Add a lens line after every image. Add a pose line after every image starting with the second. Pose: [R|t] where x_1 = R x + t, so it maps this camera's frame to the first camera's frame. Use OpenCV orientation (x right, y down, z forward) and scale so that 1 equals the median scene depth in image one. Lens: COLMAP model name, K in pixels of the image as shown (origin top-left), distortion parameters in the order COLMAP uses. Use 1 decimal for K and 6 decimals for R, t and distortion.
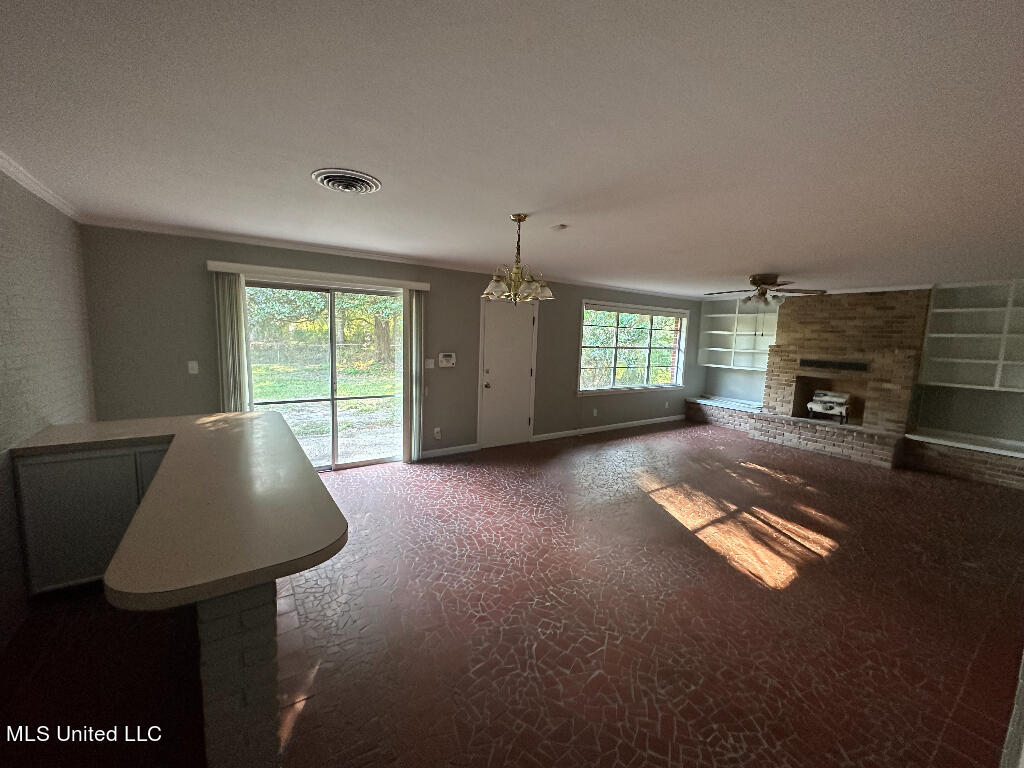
lens RADIAL K [[409.8, 0, 512.0], [0, 409.8, 384.0], [0, 0, 1]] dist [0.001194, -0.000155]
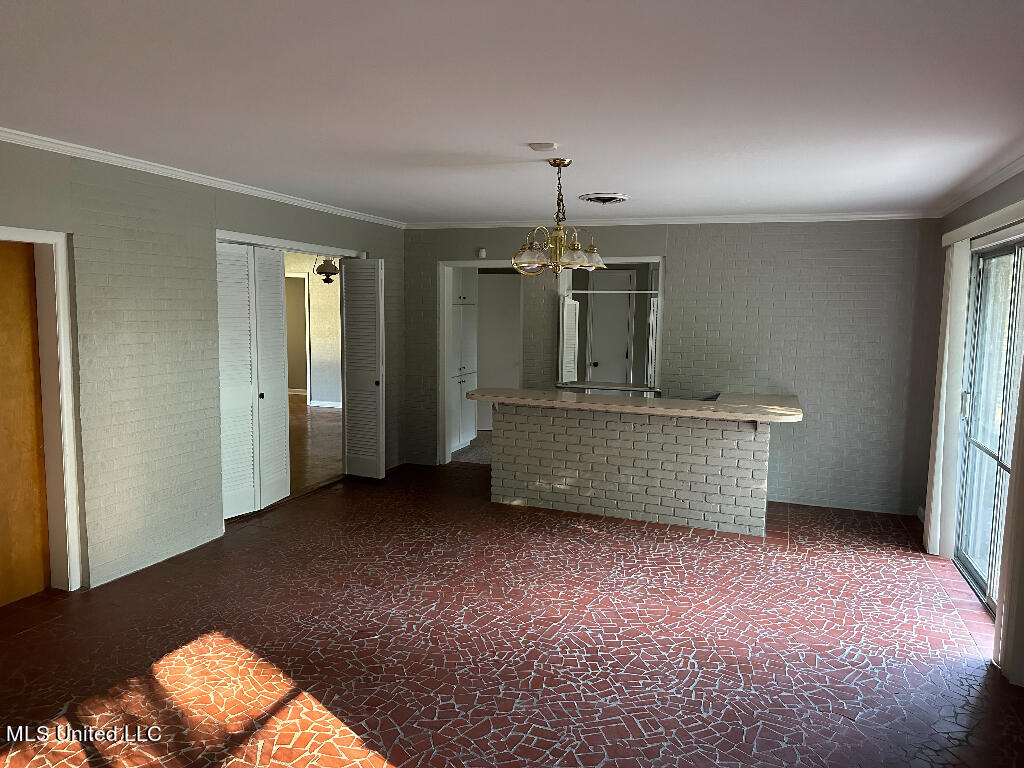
lens RADIAL K [[726.9, 0, 512.0], [0, 726.9, 384.0], [0, 0, 1]] dist [0.000988, 0.000841]
pose [[-0.812864, 0.015527, -0.582247, 0.766351], [-0.113094, 0.976412, 0.183927, -0.210770], [0.571369, 0.215356, -0.791934, 1.825993]]
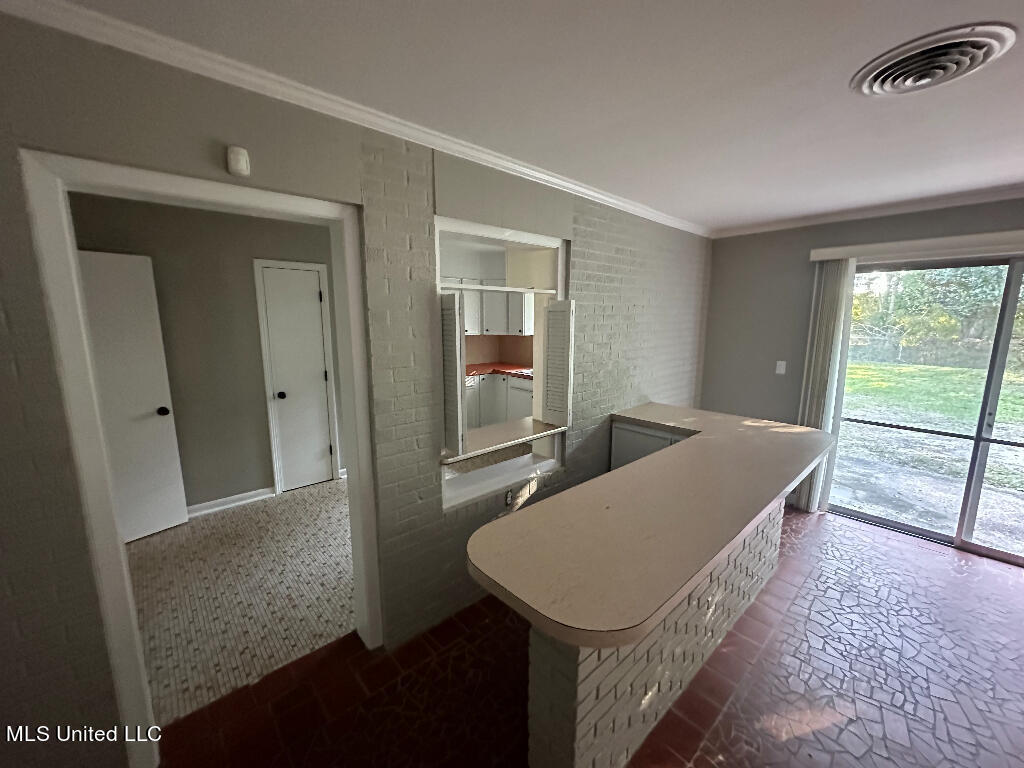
lens RADIAL K [[409.8, 0, 512.0], [0, 409.8, 384.0], [0, 0, 1]] dist [0.001194, -0.000155]
pose [[0.138261, 0.130087, -0.981815, 0.076681], [-0.115547, 0.986685, 0.114460, -0.041091], [0.983632, 0.097621, 0.151451, 0.255762]]
